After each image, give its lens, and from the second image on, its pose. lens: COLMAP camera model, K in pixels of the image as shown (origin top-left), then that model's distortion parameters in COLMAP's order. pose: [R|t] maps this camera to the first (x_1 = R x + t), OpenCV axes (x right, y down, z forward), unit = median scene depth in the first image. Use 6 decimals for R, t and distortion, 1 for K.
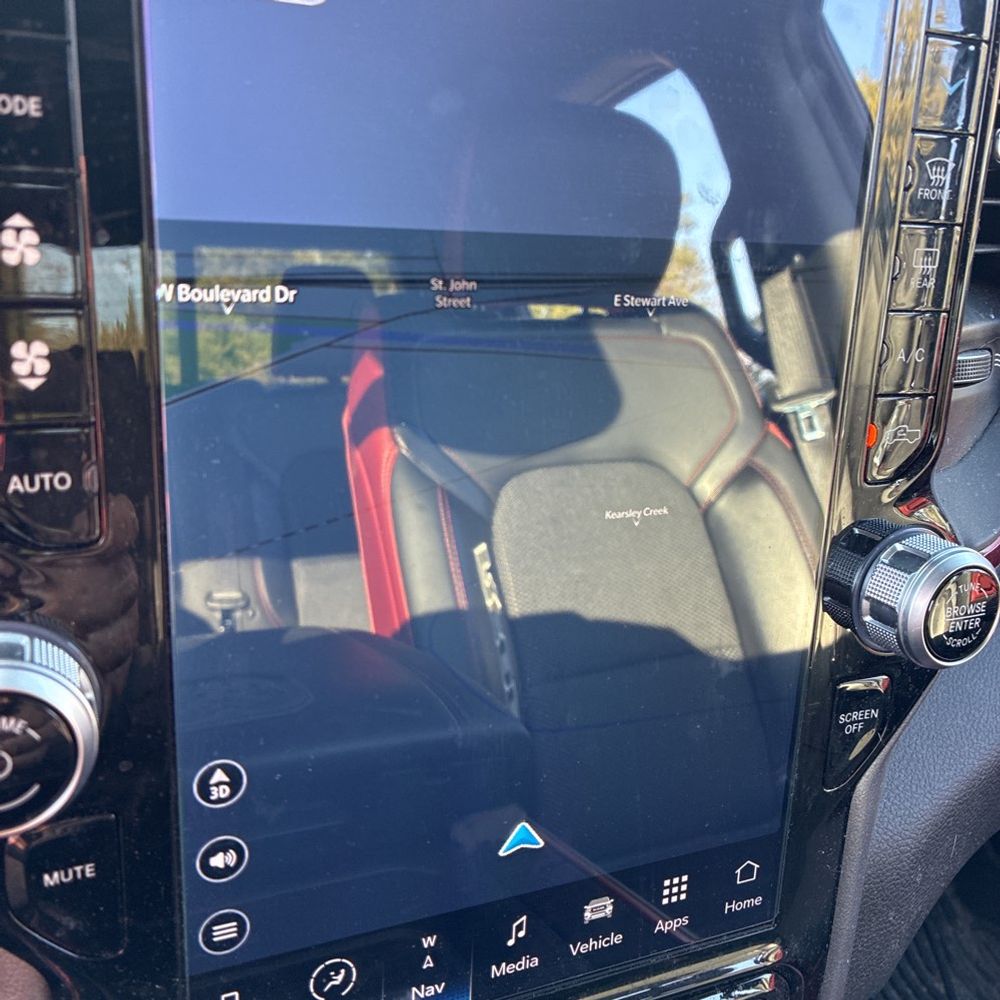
lens RADIAL K [[1016.2, 0, 479.9], [0, 1016.2, 505.3], [0, 0, 1]] dist [0.022452, 0.000000]
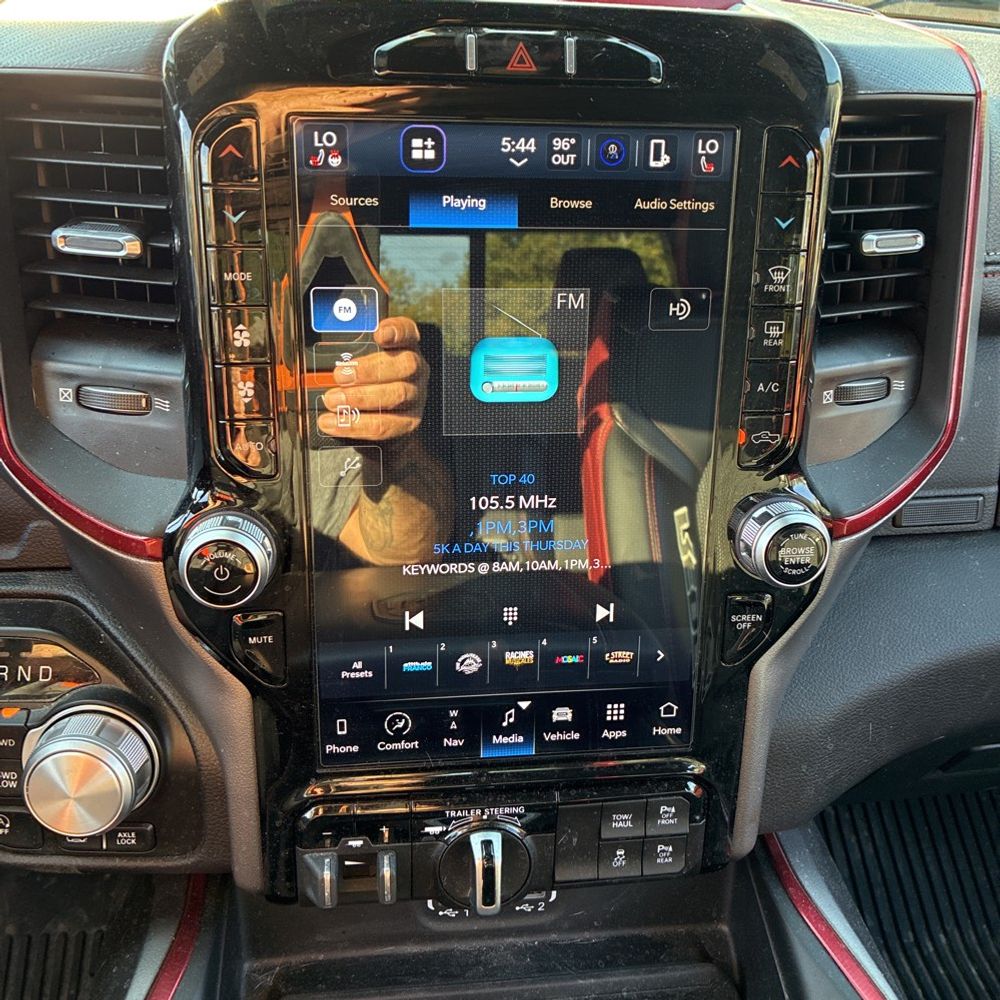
lens RADIAL K [[1016.2, 0, 500.7], [0, 1016.2, 499.5], [0, 0, 1]] dist [0.022452, 0.000000]
pose [[0.959472, 0.057851, -0.275803, 0.427625], [-0.049676, 0.998097, 0.036540, -0.009875], [0.277392, -0.021358, 0.960520, -0.575790]]
